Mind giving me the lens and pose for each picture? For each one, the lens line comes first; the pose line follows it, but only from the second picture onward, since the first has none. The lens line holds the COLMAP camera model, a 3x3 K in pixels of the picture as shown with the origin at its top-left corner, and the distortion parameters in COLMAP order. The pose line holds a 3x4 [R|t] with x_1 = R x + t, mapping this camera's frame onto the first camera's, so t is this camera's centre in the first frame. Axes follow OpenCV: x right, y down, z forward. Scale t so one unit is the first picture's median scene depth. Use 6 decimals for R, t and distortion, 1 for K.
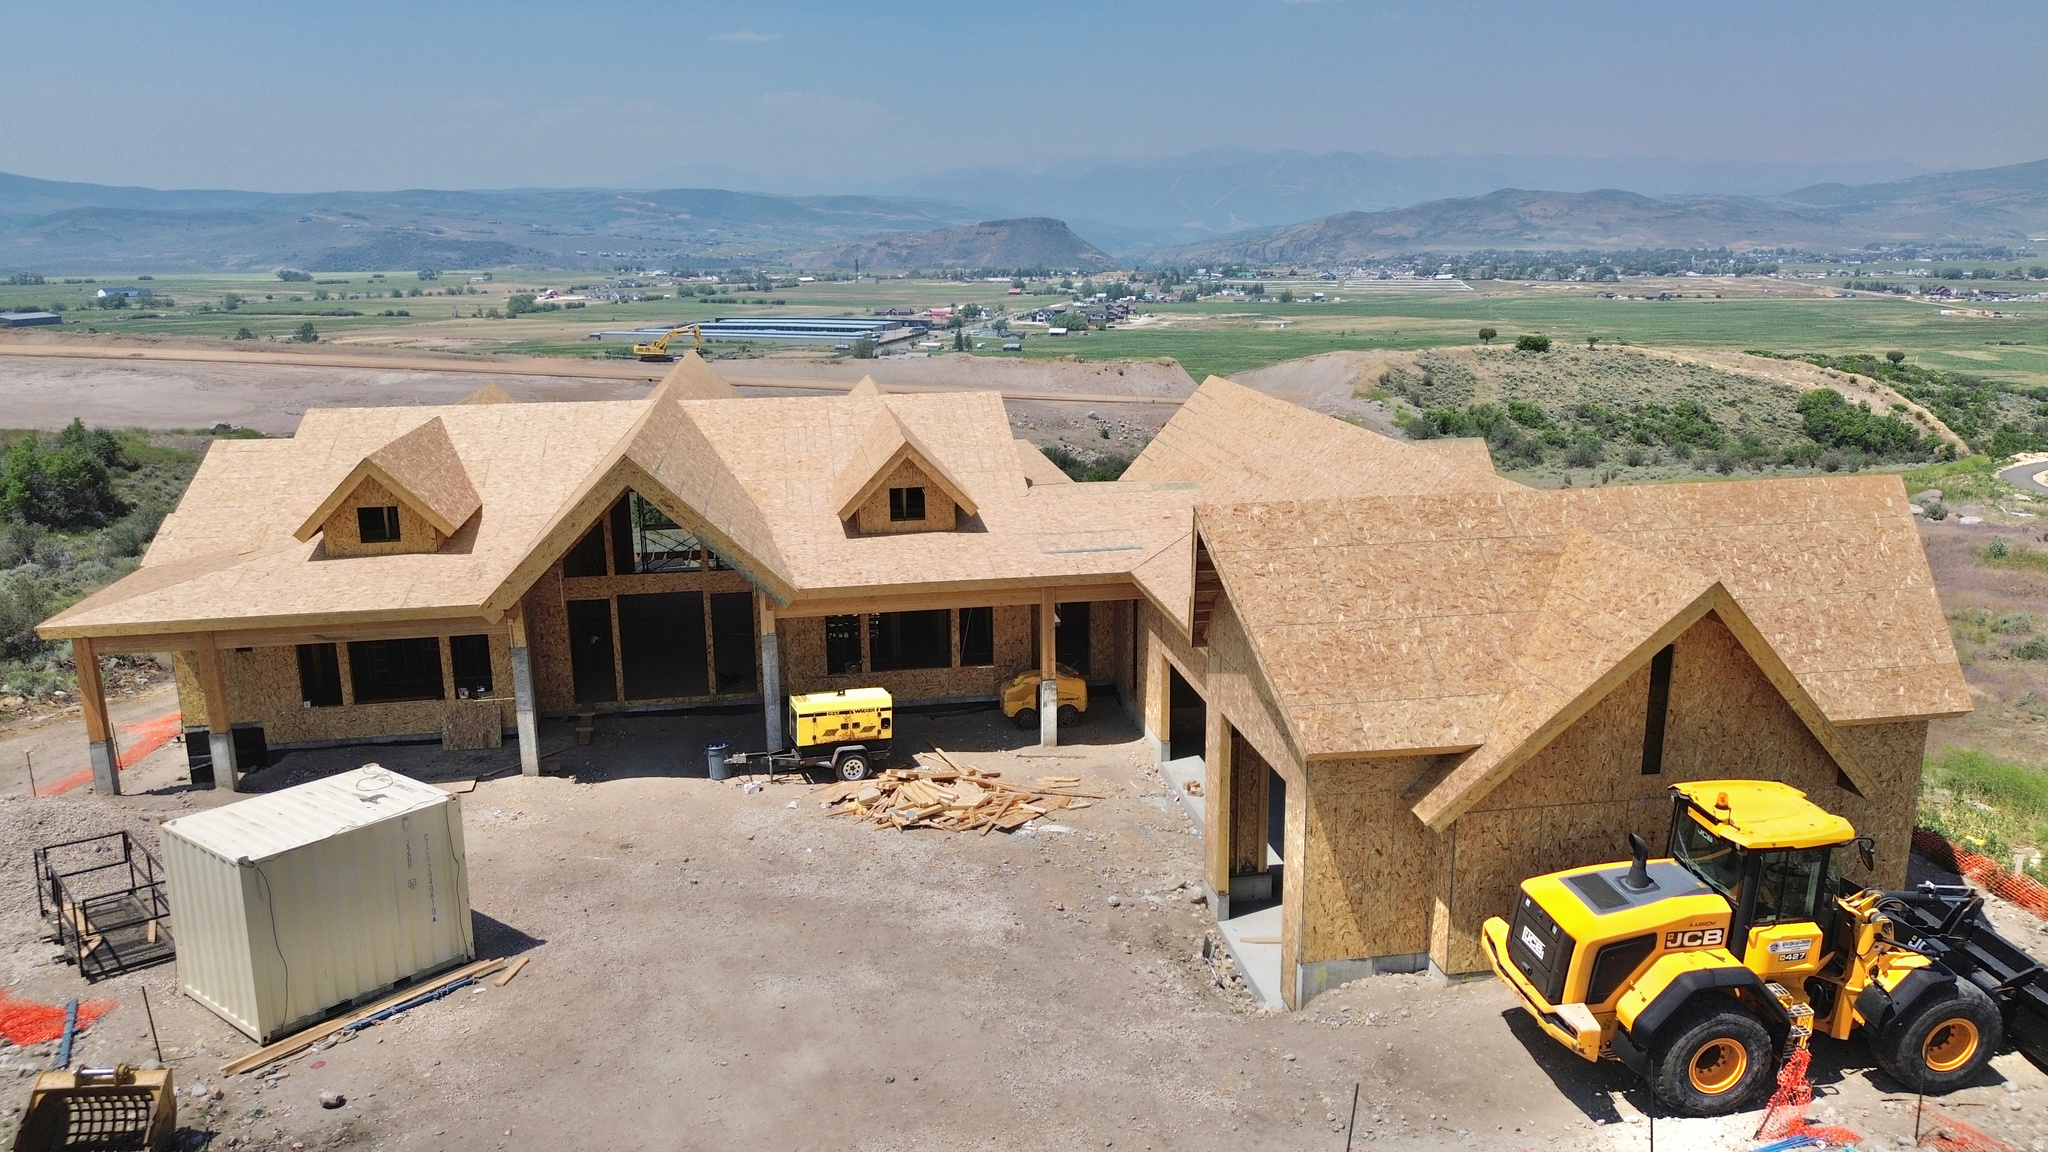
lens RADIAL K [[1441.8, 0, 1039.2], [0, 1441.8, 569.6], [0, 0, 1]] dist [0.078855, -0.081246]
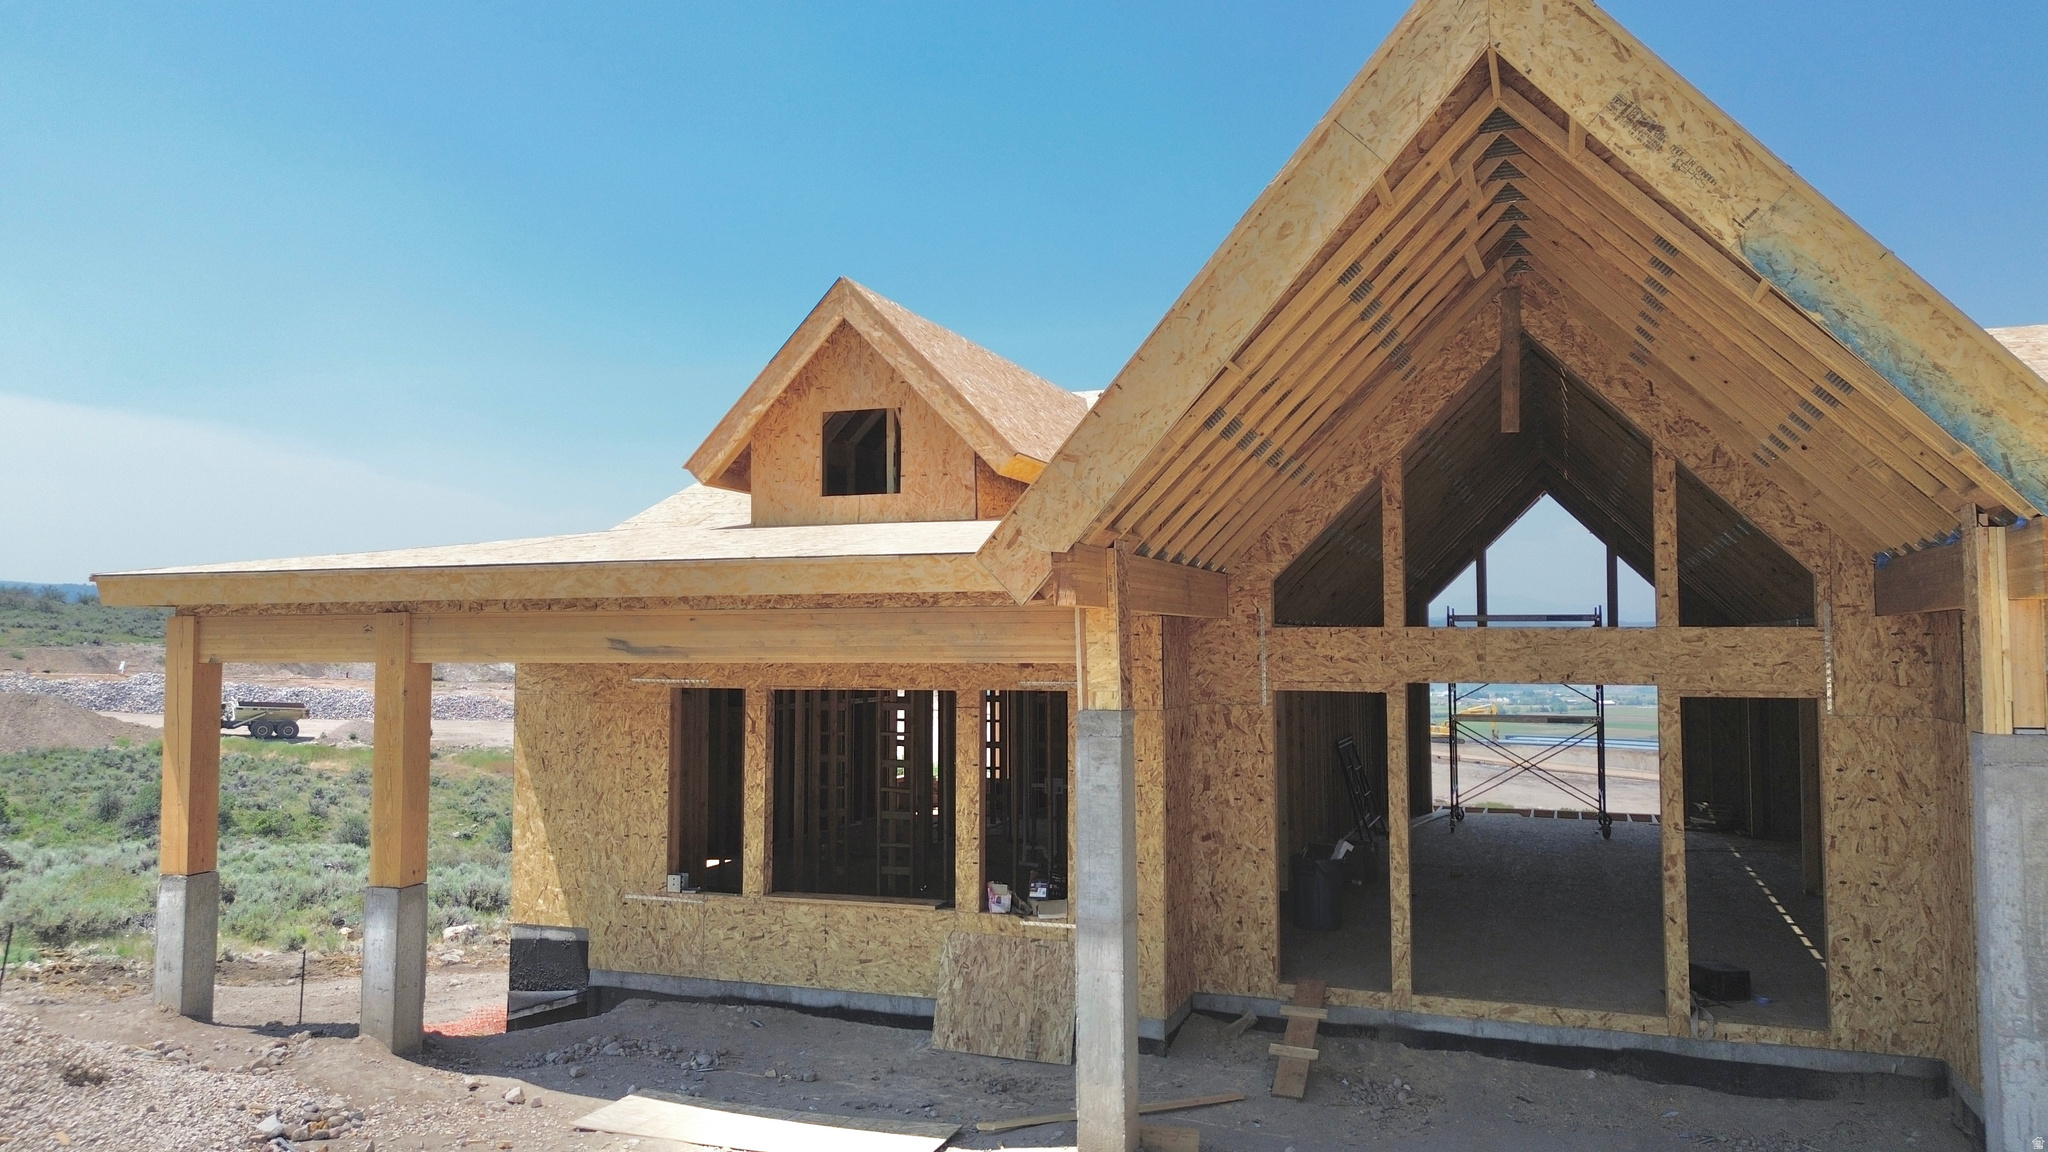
lens RADIAL K [[1441.8, 0, 1031.7], [0, 1441.8, 571.3], [0, 0, 1]] dist [0.078855, -0.081246]
pose [[0.863060, -0.019619, -0.504720, -0.207294], [-0.124377, 0.960222, -0.250007, 0.102865], [0.489548, 0.278547, 0.826289, 0.712364]]
